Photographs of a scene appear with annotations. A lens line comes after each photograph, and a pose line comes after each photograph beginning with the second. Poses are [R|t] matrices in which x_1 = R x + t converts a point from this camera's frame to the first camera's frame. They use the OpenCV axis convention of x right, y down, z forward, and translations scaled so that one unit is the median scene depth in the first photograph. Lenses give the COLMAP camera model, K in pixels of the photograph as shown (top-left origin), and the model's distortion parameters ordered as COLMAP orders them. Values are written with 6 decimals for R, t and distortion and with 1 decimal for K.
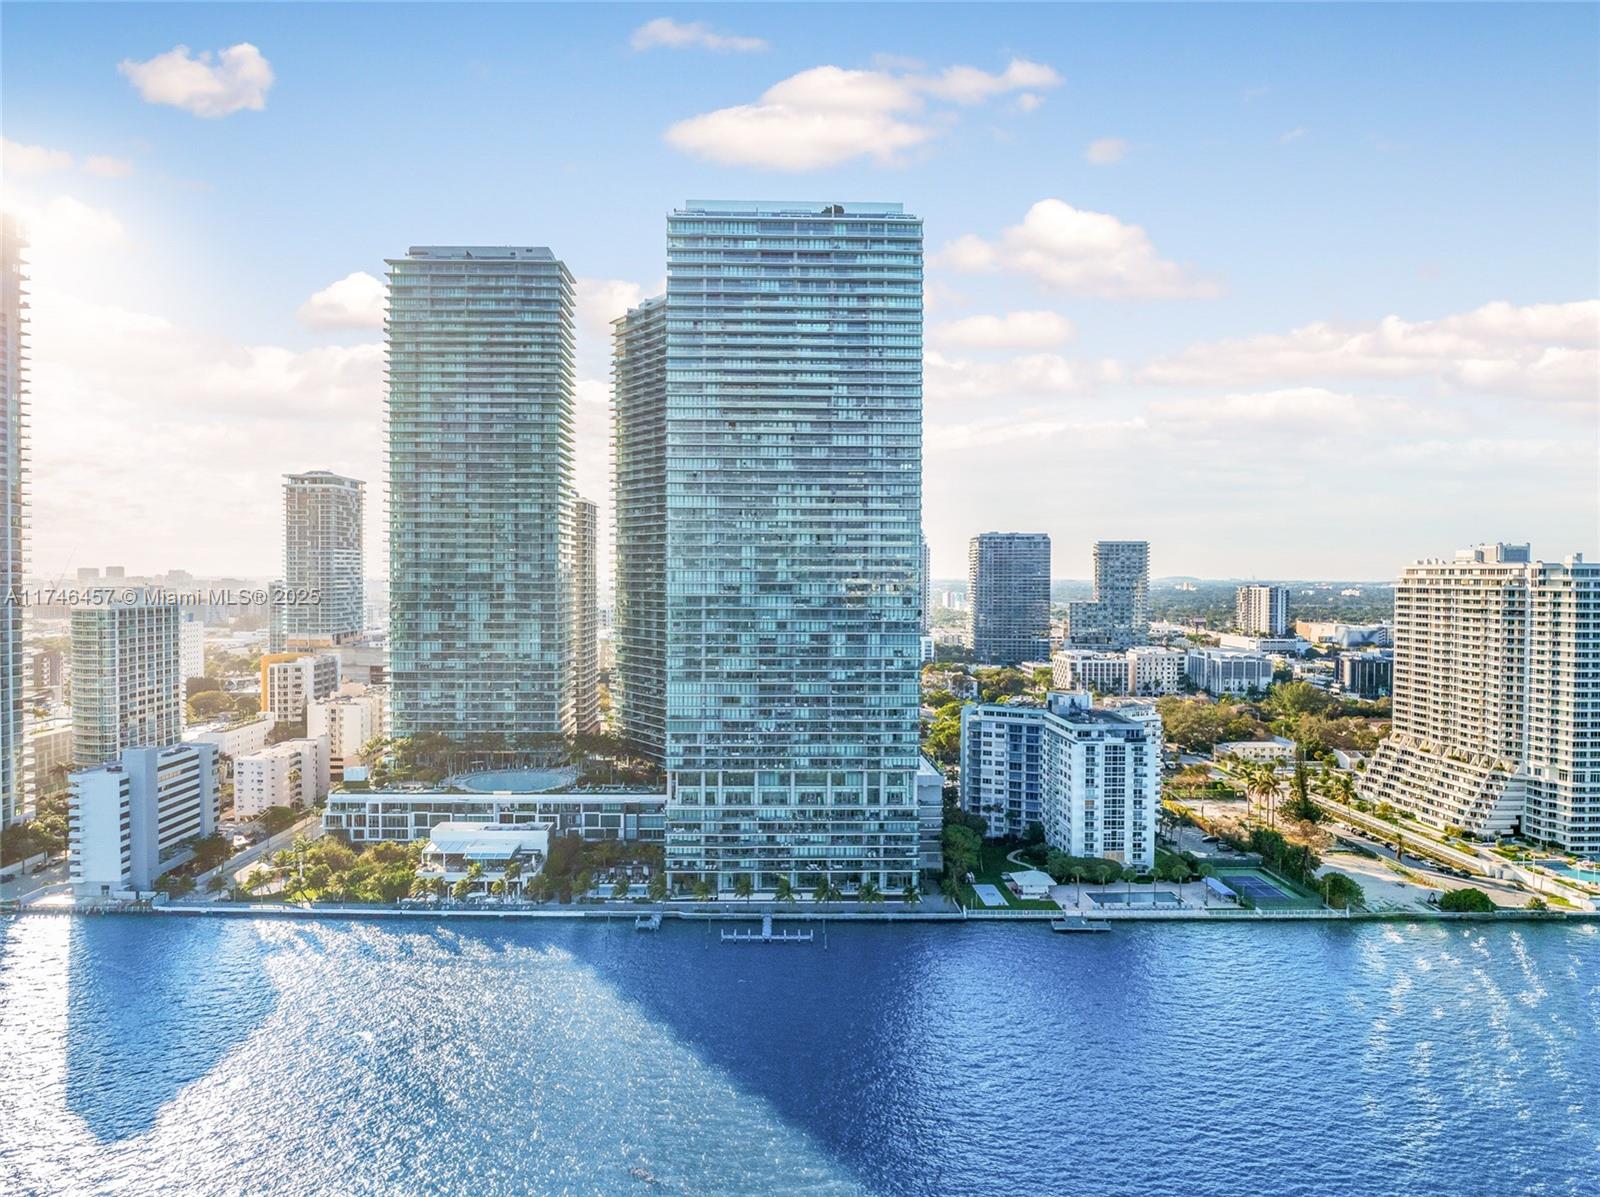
lens RADIAL K [[1120.0, 0, 798.6], [0, 1120.0, 591.2], [0, 0, 1]] dist [-0.032758, 0.002612]
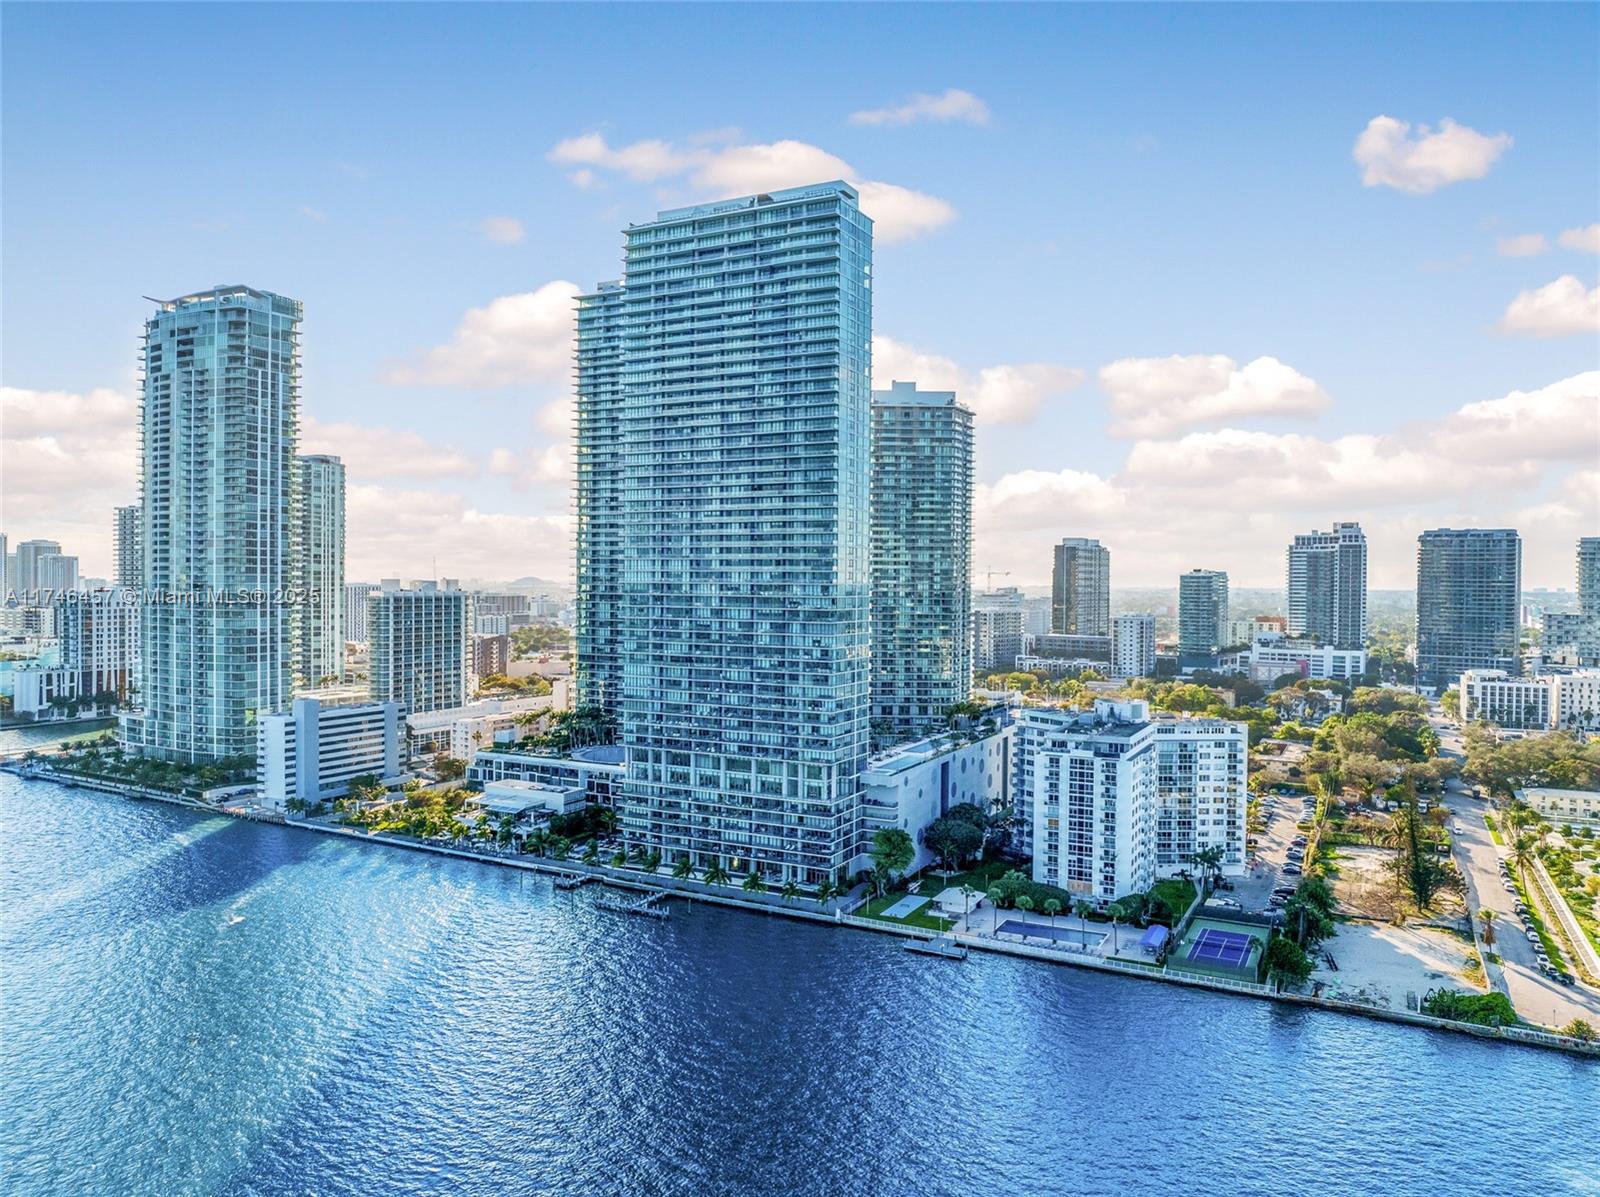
lens RADIAL K [[1120.0, 0, 798.6], [0, 1120.0, 591.2], [0, 0, 1]] dist [-0.032758, 0.002612]
pose [[0.873312, 0.007453, -0.487104, 0.549332], [-0.011803, 0.999913, -0.005861, 0.016294], [0.487018, 0.010868, 0.873324, 0.142725]]
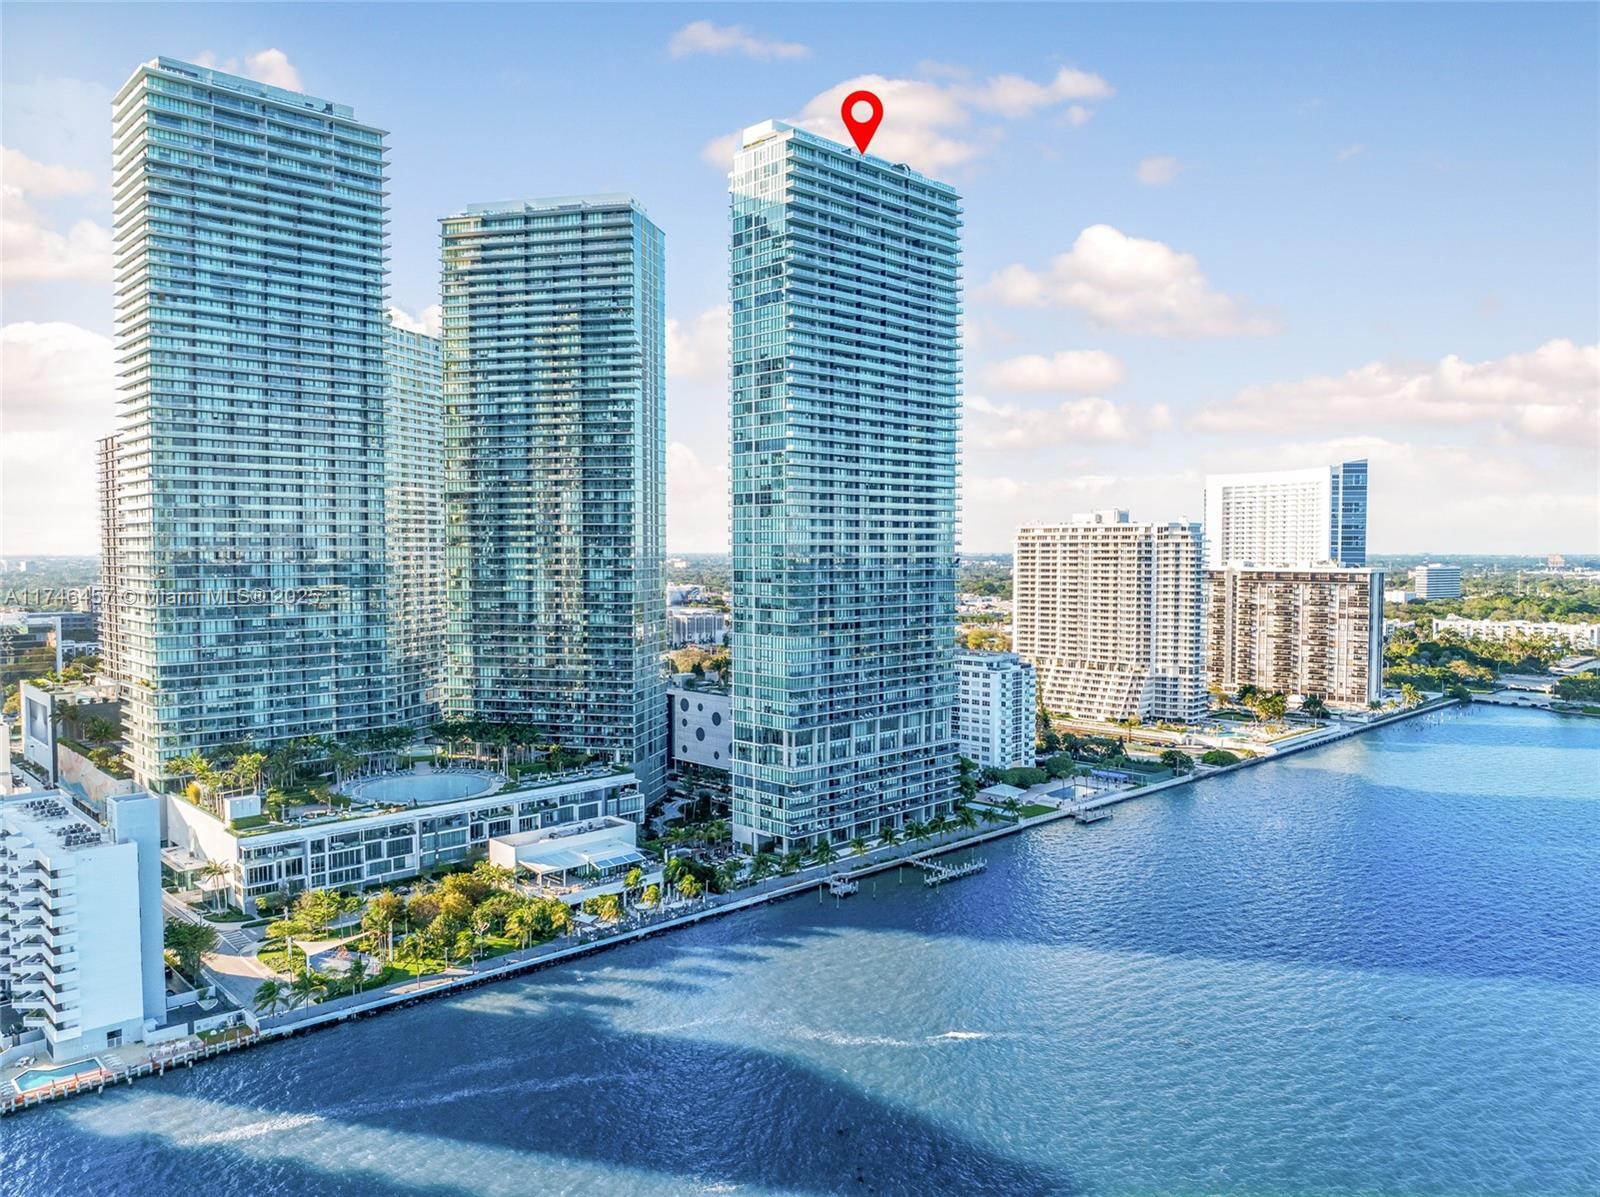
lens RADIAL K [[1120.0, 0, 798.6], [0, 1120.0, 591.2], [0, 0, 1]] dist [-0.032758, 0.002612]
pose [[0.737652, -0.030571, 0.674488, -0.736374], [0.014382, 0.999459, 0.029571, 0.015092], [-0.675028, -0.012112, 0.737693, 0.302994]]
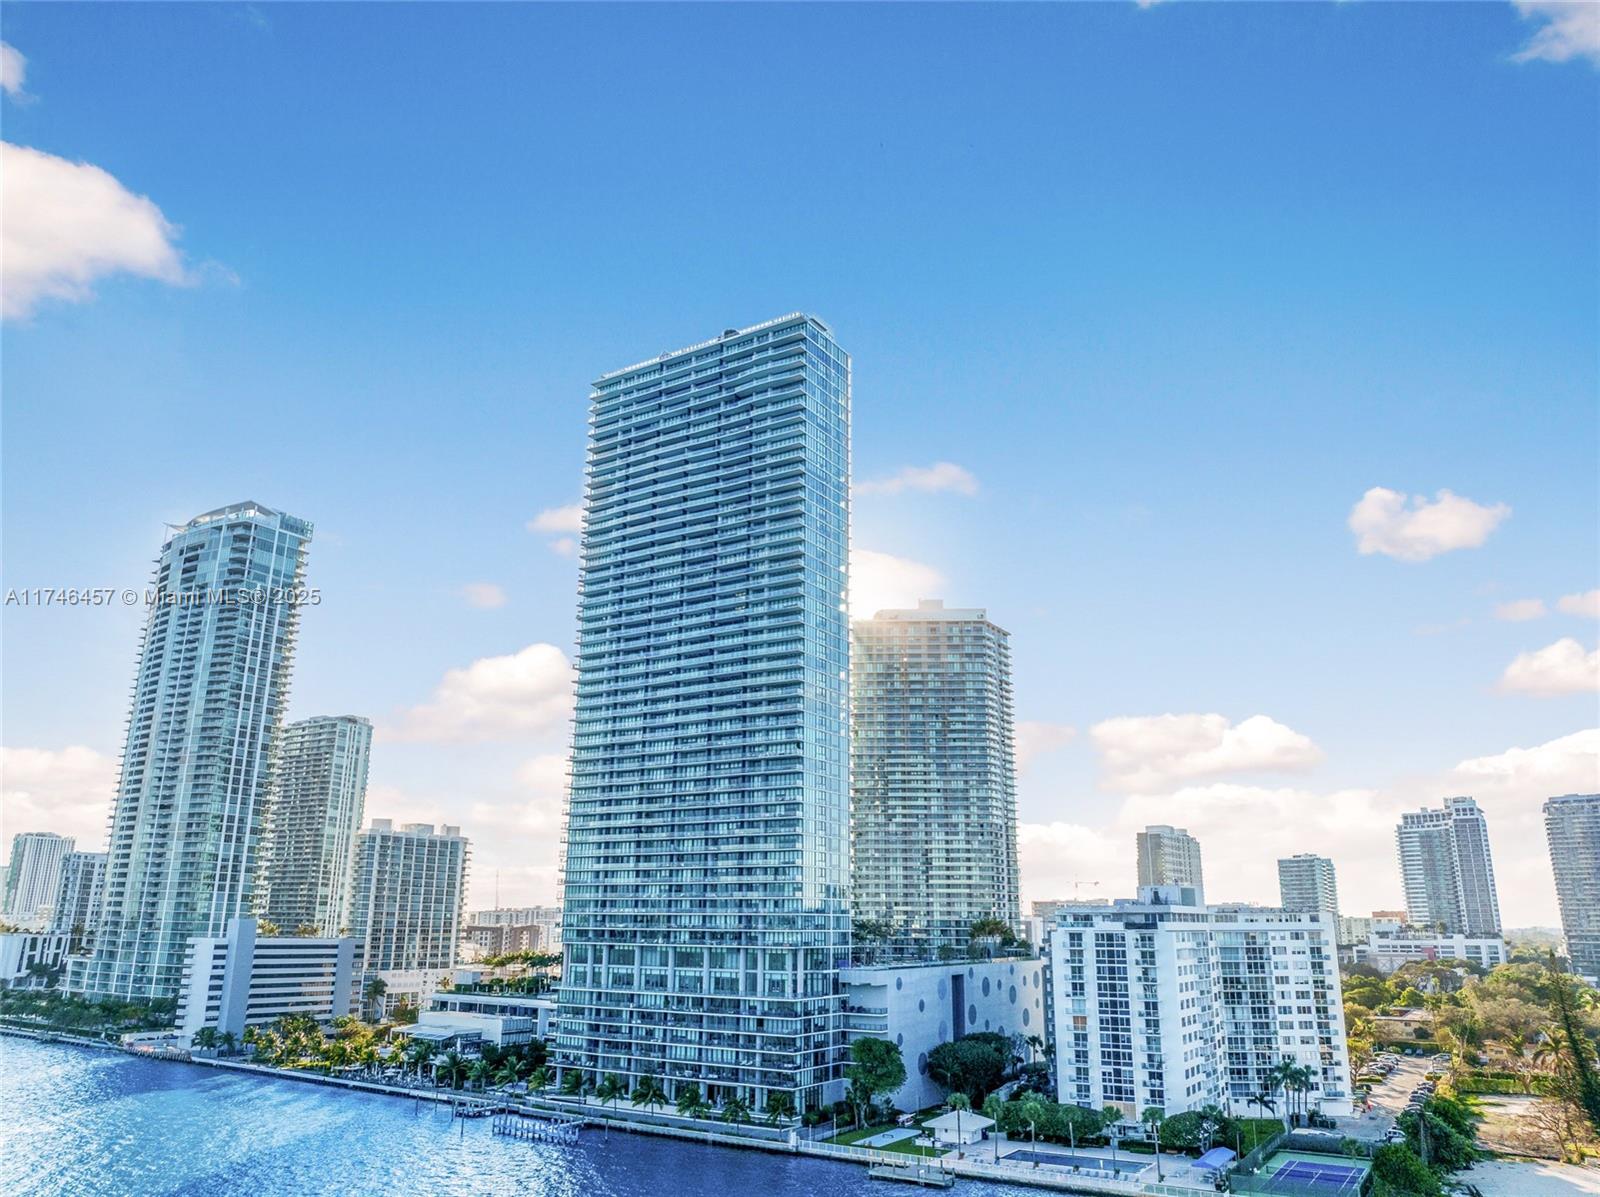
lens RADIAL K [[1123.1, 0, 800.0], [0, 1123.1, 598.5], [0, 0, 1]] dist [-0.057988, 0.037253]
pose [[0.831732, -0.152910, -0.533705, 0.555756], [-0.013498, 0.955469, -0.294784, 0.156091], [0.555014, 0.252385, 0.792630, 0.330064]]
